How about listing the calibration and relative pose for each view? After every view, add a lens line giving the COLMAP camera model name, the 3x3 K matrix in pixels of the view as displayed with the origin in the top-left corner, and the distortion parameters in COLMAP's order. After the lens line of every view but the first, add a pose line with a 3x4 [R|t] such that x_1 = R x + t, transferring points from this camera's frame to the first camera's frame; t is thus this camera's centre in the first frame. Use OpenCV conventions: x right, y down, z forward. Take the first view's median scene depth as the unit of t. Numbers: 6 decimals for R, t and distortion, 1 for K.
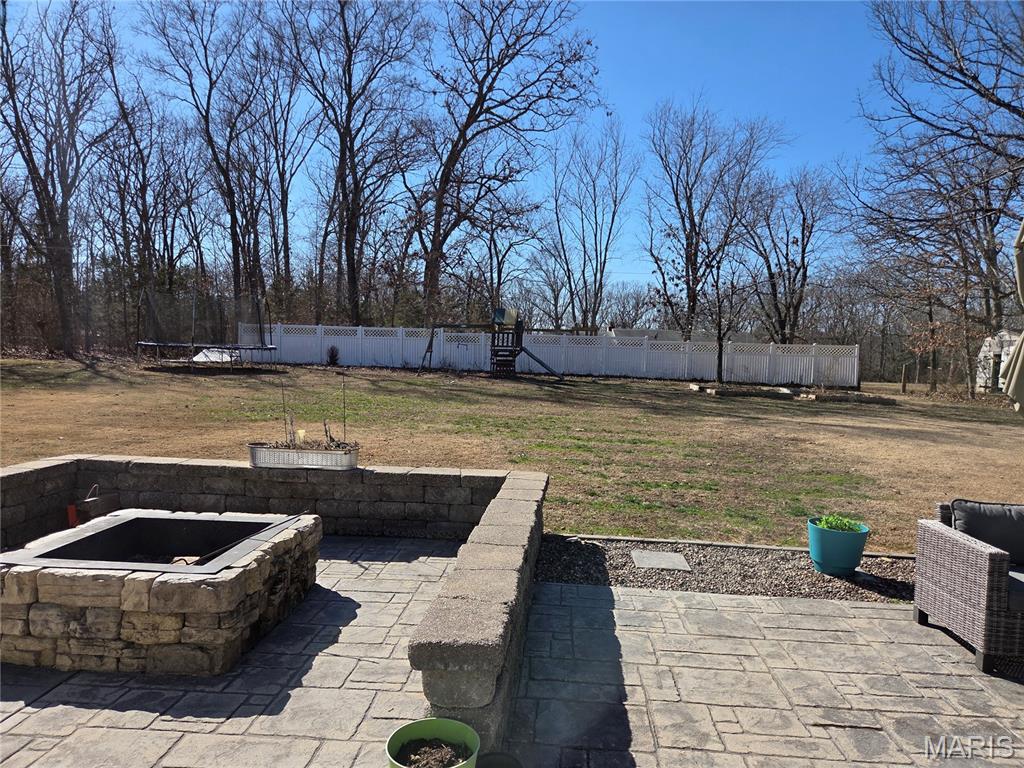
lens RADIAL K [[681.6, 0, 515.0], [0, 681.6, 388.7], [0, 0, 1]] dist [0.083306, -0.077684]
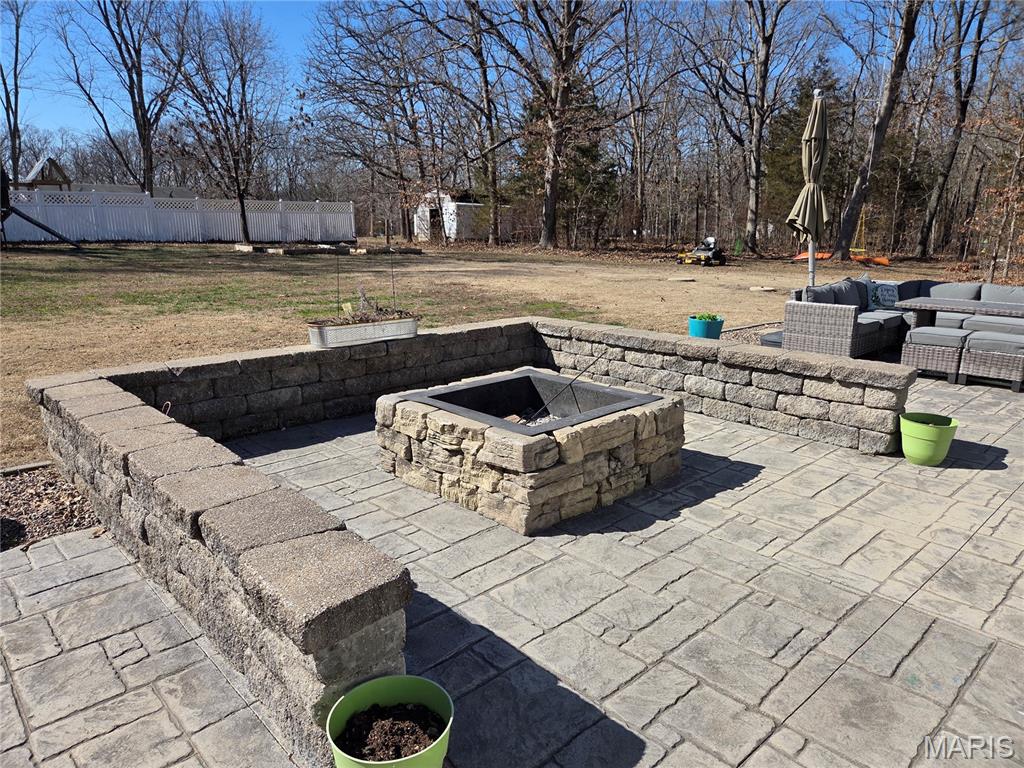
lens RADIAL K [[681.6, 0, 515.0], [0, 681.6, 388.7], [0, 0, 1]] dist [0.083306, -0.077684]
pose [[0.683398, -0.203860, 0.701005, -0.845100], [0.060569, 0.972743, 0.223836, -0.019514], [-0.727529, -0.110510, 0.677118, 0.218157]]
